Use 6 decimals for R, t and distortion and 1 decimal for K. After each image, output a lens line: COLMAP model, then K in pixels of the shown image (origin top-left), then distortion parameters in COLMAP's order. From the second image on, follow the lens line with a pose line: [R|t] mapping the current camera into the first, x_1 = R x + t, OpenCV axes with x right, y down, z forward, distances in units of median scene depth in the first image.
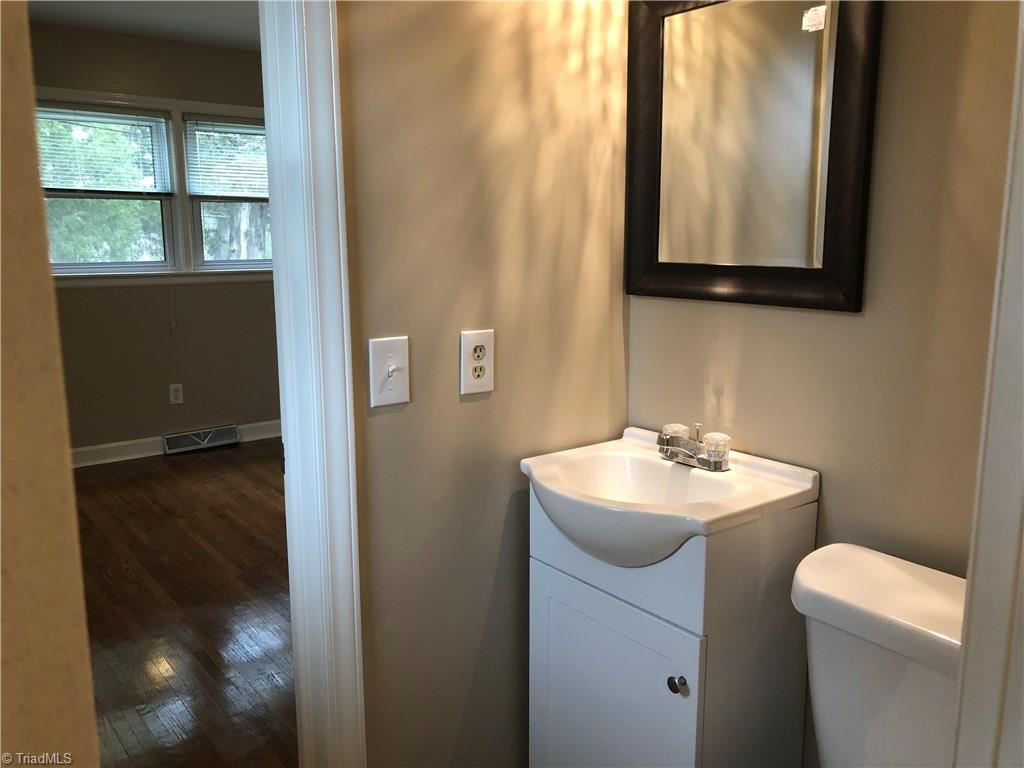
lens RADIAL K [[836.5, 0, 502.3], [0, 836.5, 382.9], [0, 0, 1]] dist [0.028369, -0.040360]
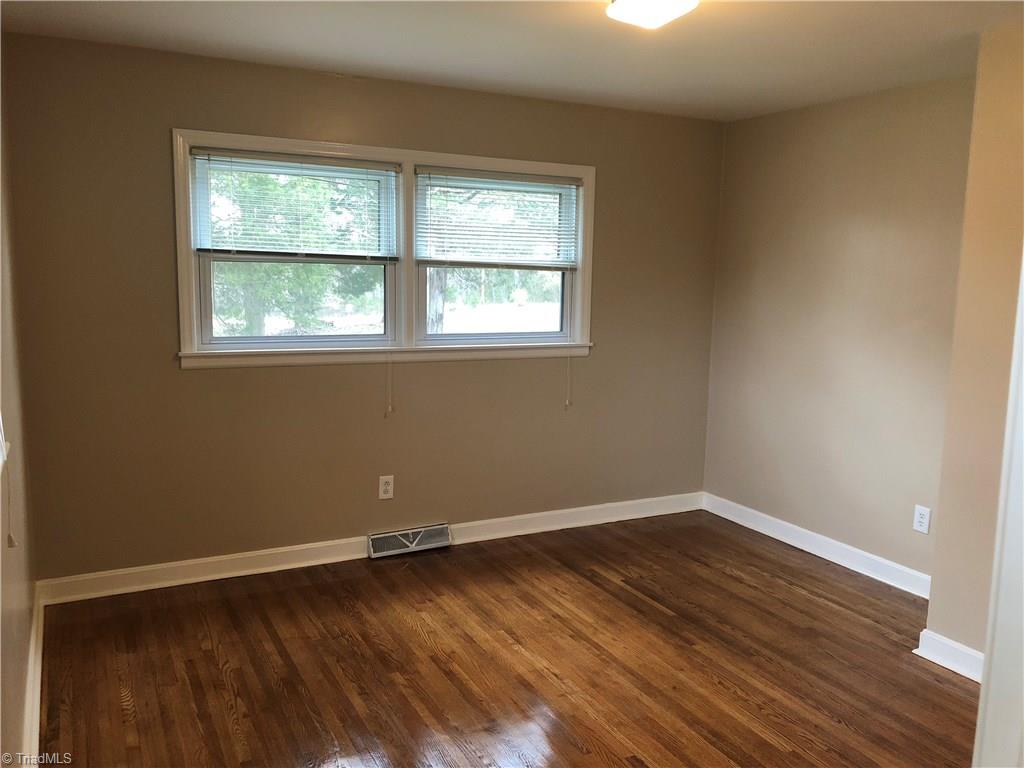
lens RADIAL K [[836.5, 0, 504.9], [0, 836.5, 382.1], [0, 0, 1]] dist [0.028369, -0.040360]
pose [[0.983081, 0.046057, -0.177285, -0.126406], [-0.053585, 0.997844, -0.037907, -0.071263], [0.175157, 0.046766, 0.983429, 0.179968]]
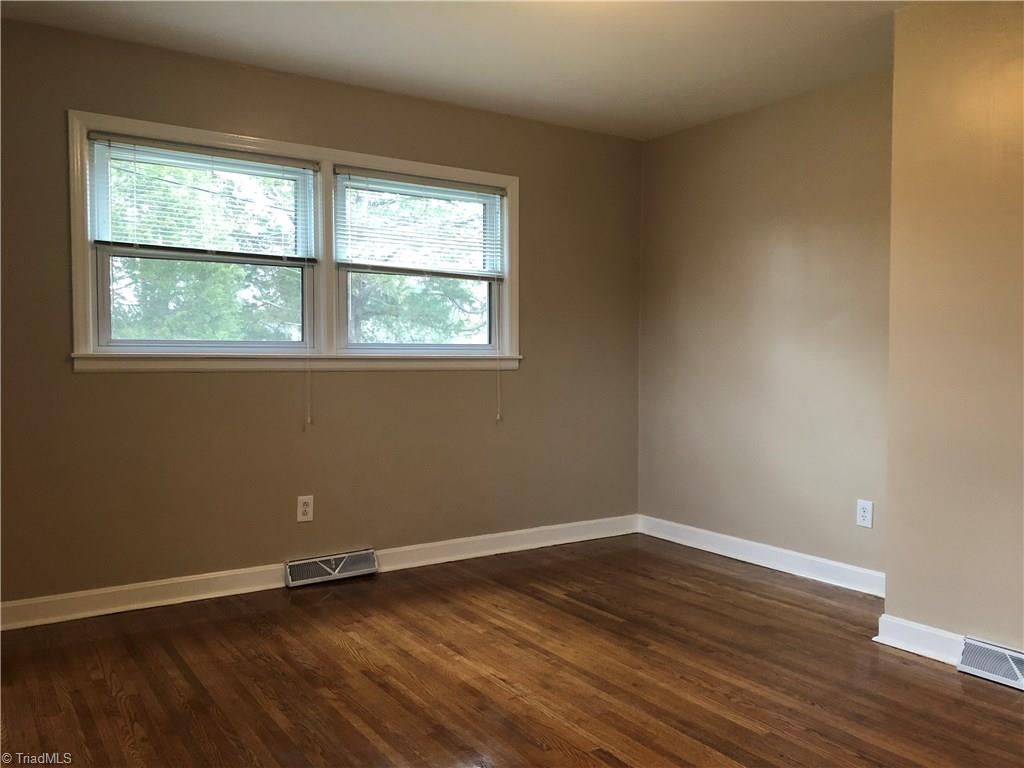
lens RADIAL K [[836.5, 0, 507.3], [0, 836.5, 381.6], [0, 0, 1]] dist [0.028369, -0.040360]
pose [[0.997399, 0.007449, -0.071688, -0.149472], [-0.017817, 0.989255, -0.145107, 0.006329], [0.069836, 0.146007, 0.986815, 0.228788]]
